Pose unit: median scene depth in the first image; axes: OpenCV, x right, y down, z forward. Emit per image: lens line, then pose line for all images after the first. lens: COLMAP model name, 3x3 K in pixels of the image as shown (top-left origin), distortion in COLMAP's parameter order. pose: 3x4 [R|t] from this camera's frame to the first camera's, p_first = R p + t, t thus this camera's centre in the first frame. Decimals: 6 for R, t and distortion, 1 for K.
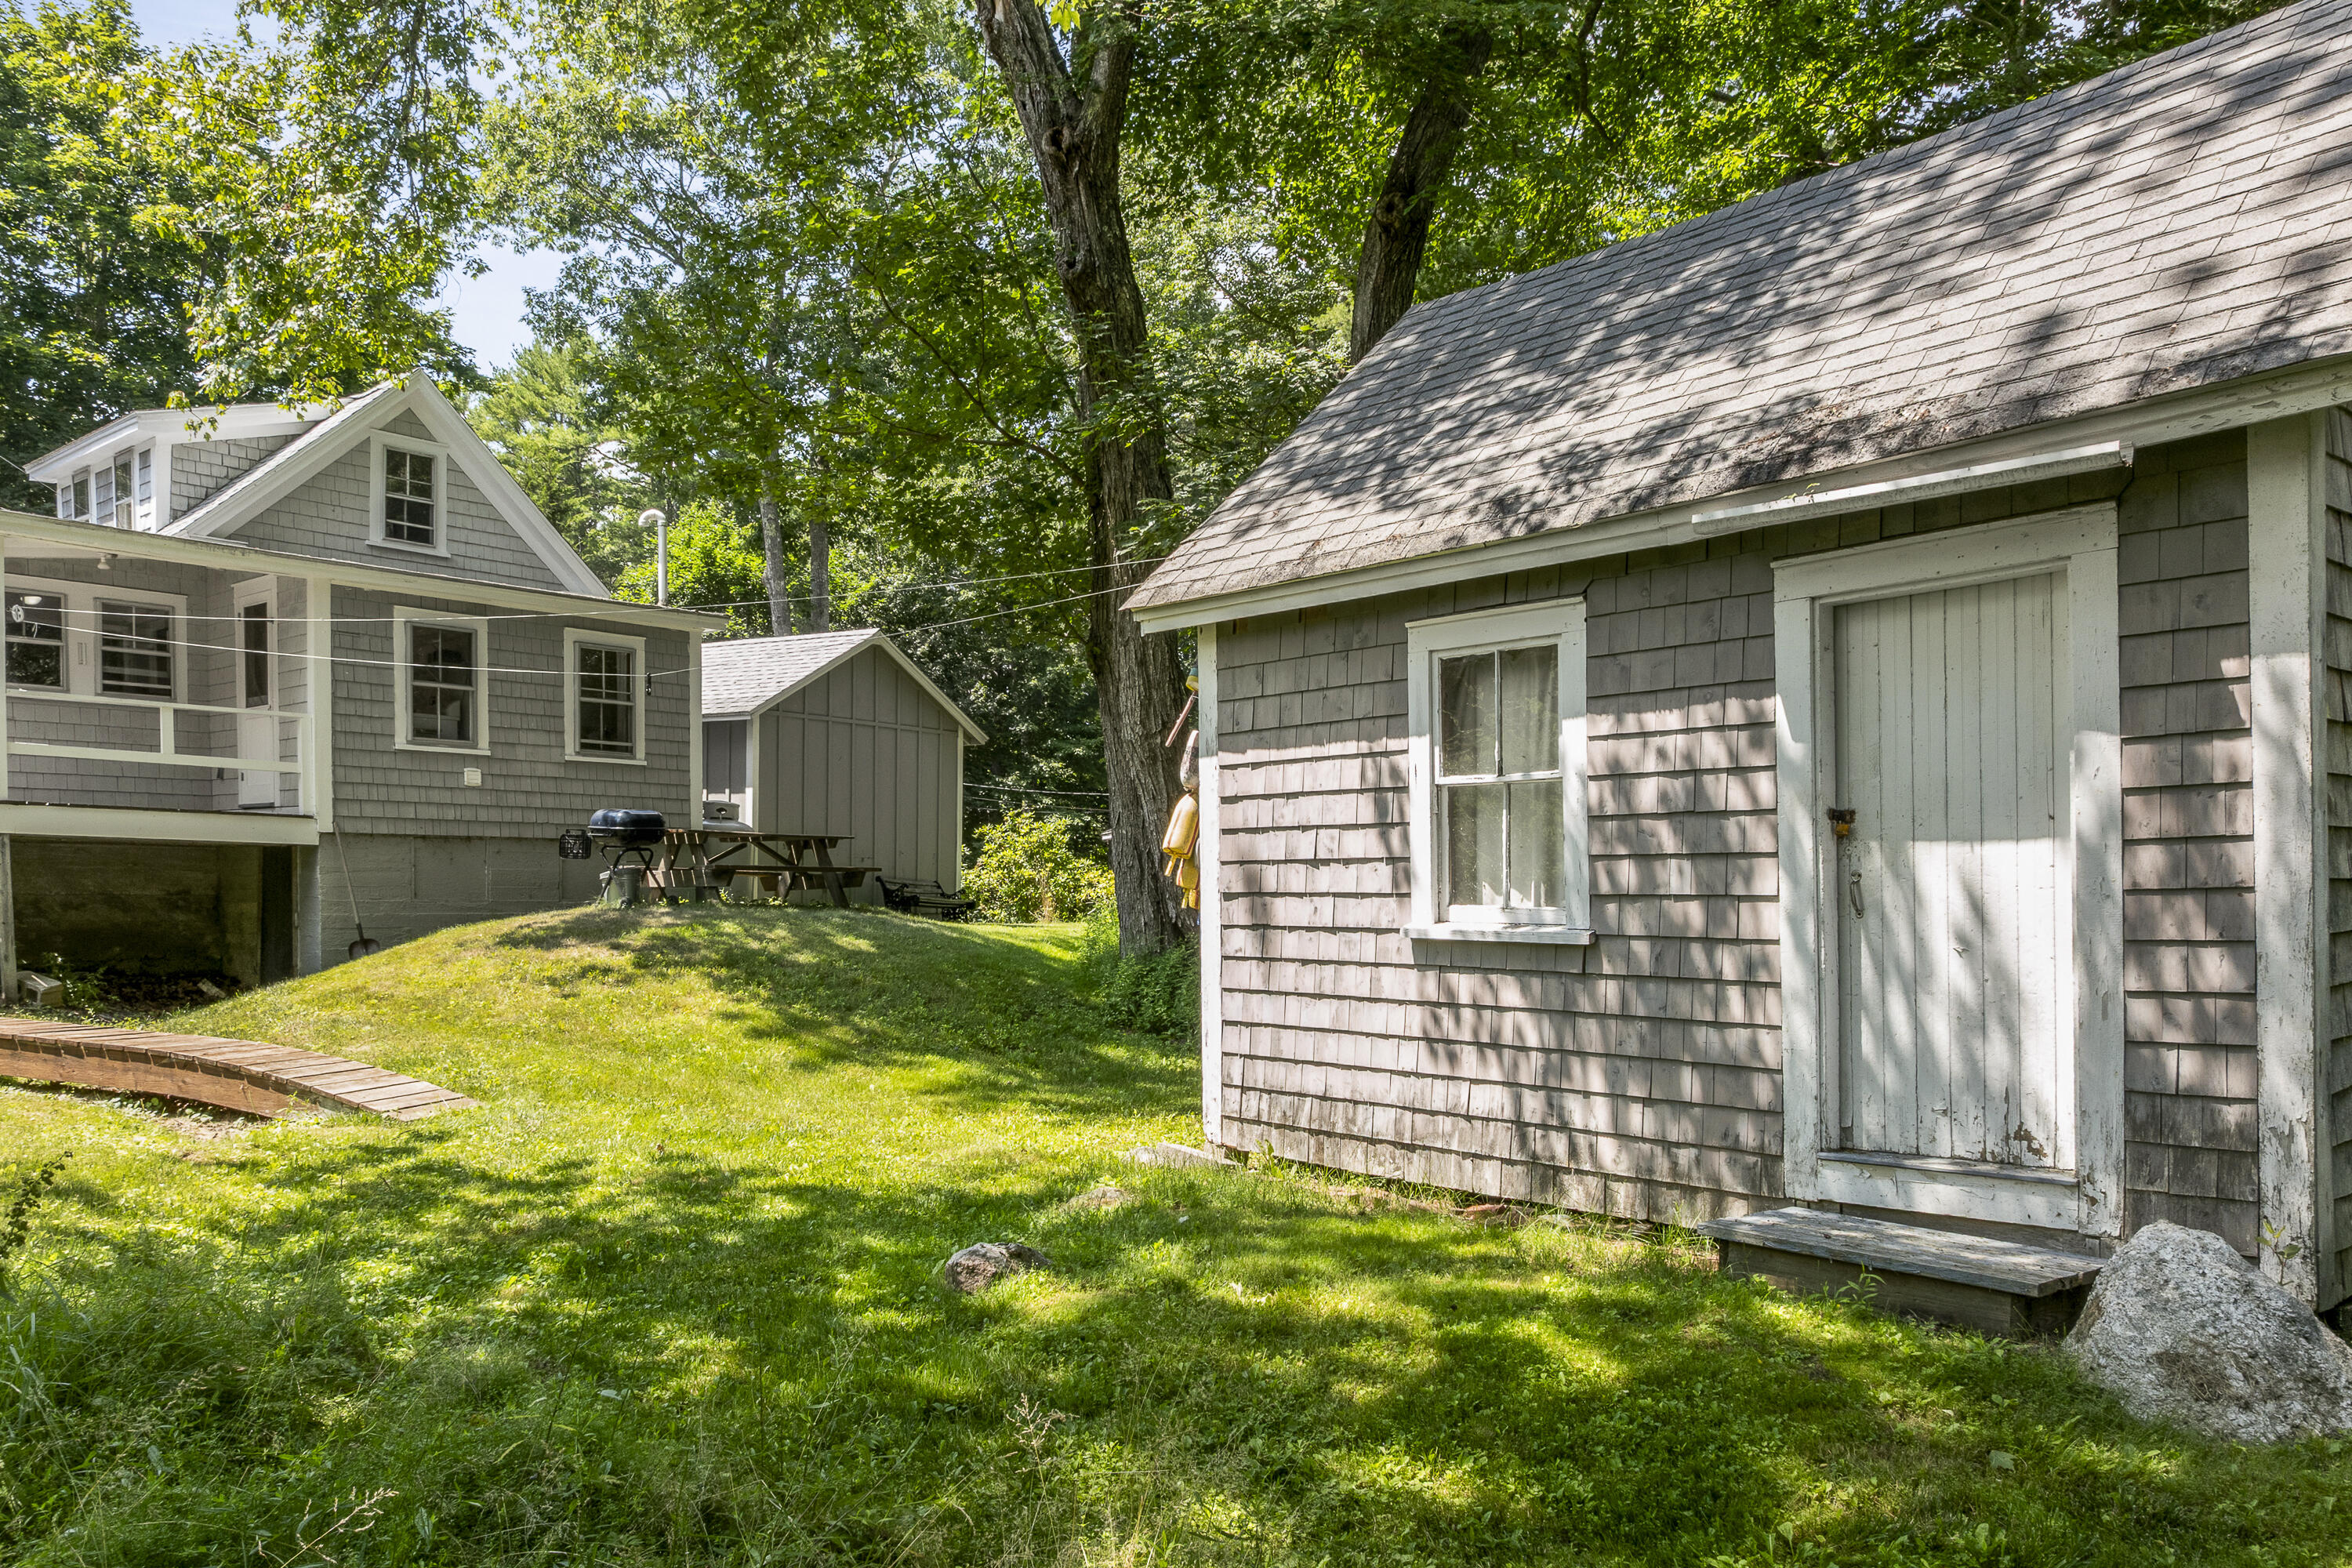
lens RADIAL K [[1628.7, 0, 1124.7], [0, 1628.7, 930.2], [0, 0, 1]] dist [-0.001144, 0.006021]
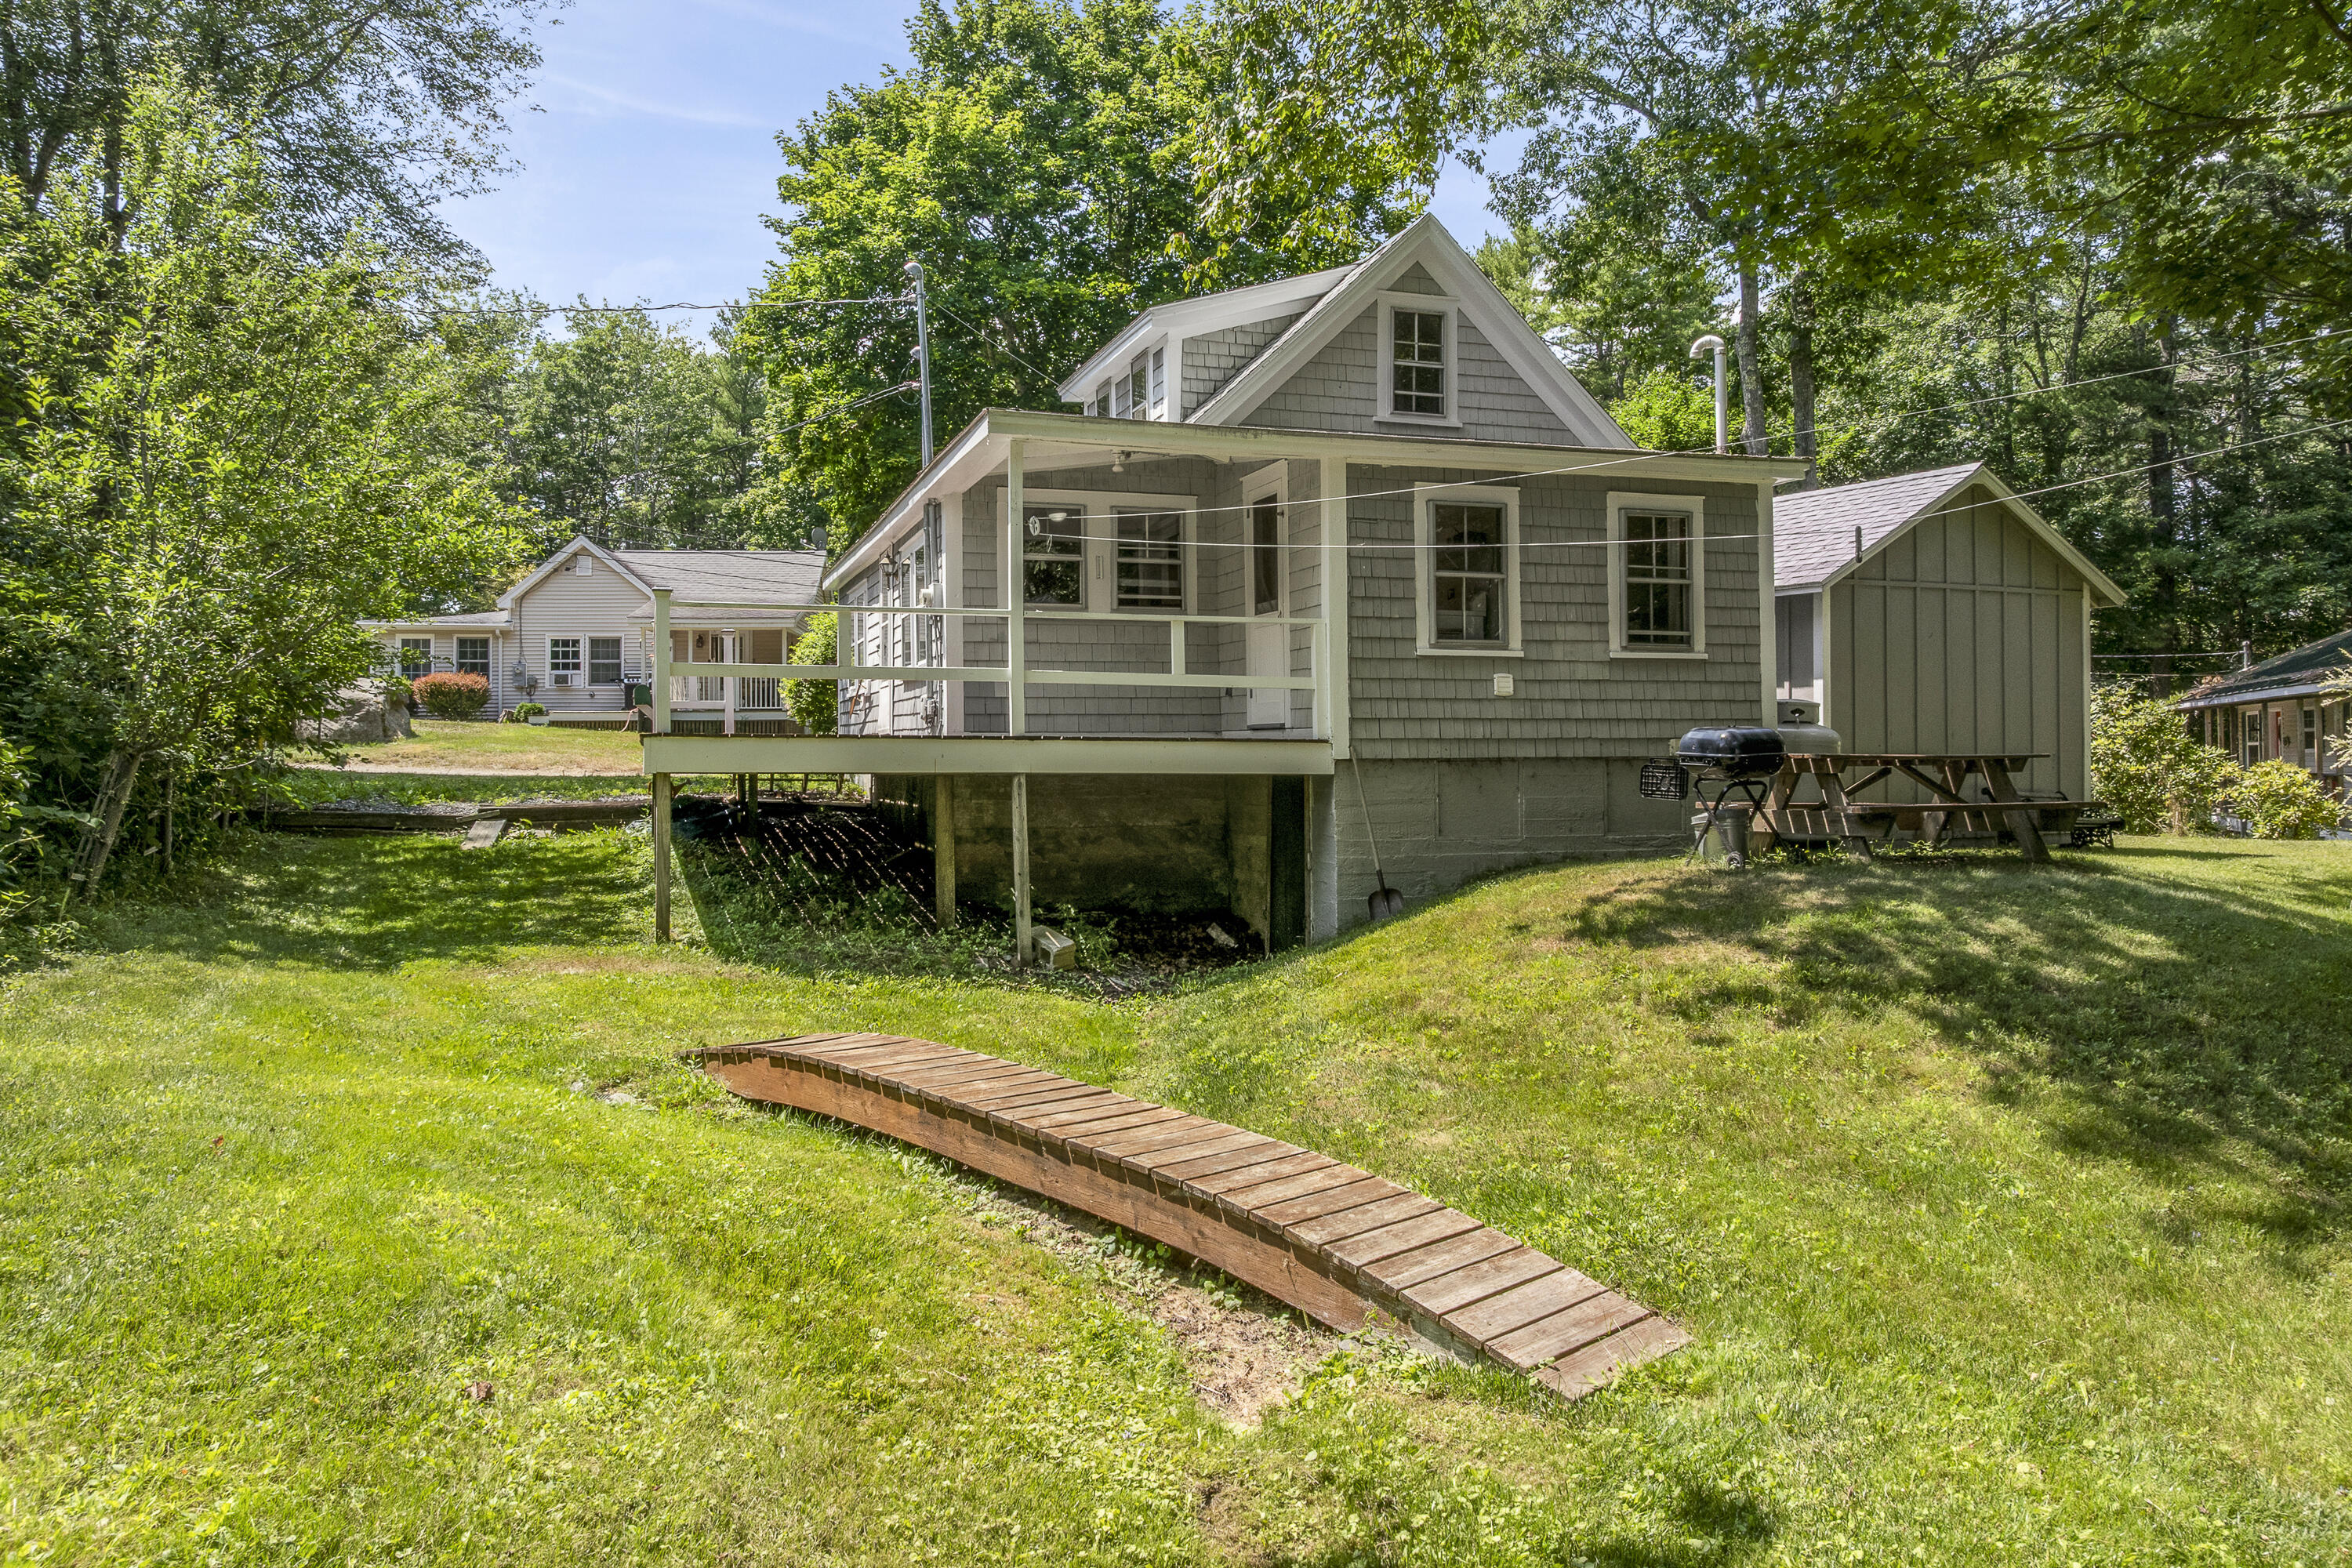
lens RADIAL K [[1660.2, 0, 1176.0], [0, 1660.2, 784.0], [0, 0, 1]] dist [0.000240, -0.027972]
pose [[0.861442, -0.005415, -0.507827, -0.118160], [-0.002869, 0.999875, -0.015528, -0.030505], [0.507848, 0.014834, 0.861319, 0.201580]]
